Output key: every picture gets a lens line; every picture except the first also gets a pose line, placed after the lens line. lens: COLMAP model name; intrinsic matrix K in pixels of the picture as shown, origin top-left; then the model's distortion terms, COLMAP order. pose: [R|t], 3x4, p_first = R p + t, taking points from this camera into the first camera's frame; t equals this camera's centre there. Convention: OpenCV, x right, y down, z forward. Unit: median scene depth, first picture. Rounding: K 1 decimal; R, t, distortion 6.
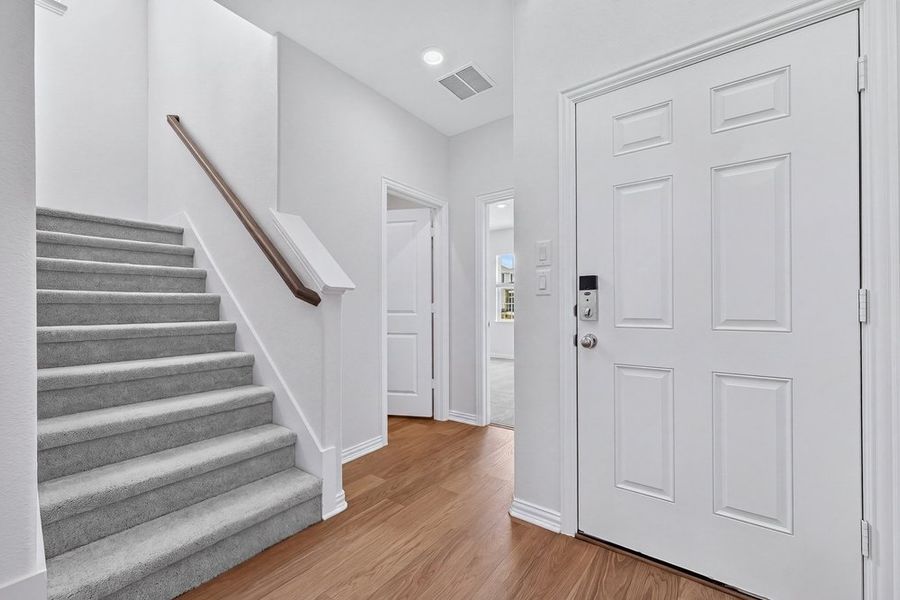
lens RADIAL K [[362.6, 0, 455.6], [0, 362.6, 305.5], [0, 0, 1]] dist [-0.000732, -0.000001]
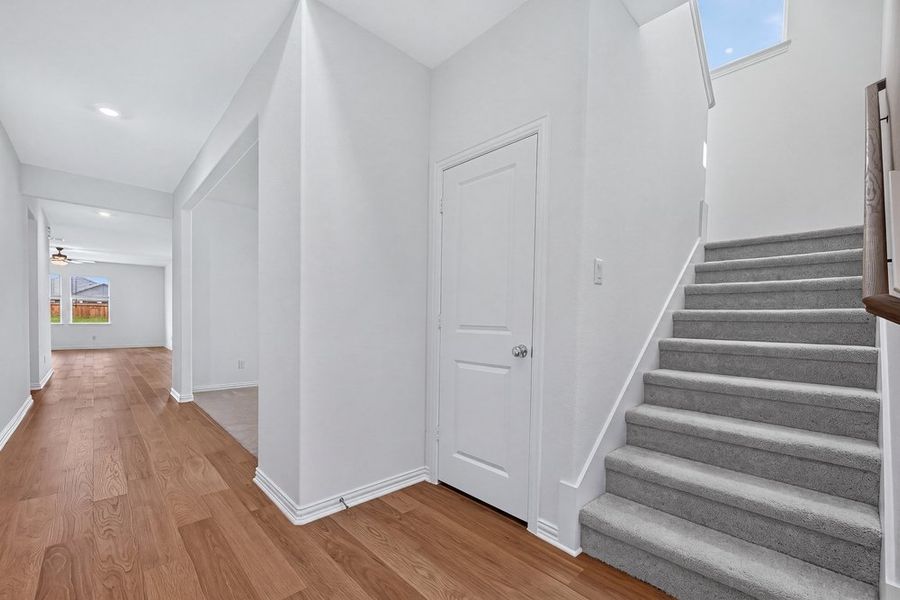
lens RADIAL K [[368.4, 0, 450.9], [0, 368.4, 328.5], [0, 0, 1]] dist [-0.000045, 0.000069]
pose [[-0.176091, 0.024631, -0.984066, 0.293315], [-0.013423, 0.999534, 0.027420, -0.001922], [0.984282, 0.018038, -0.175678, 0.398752]]
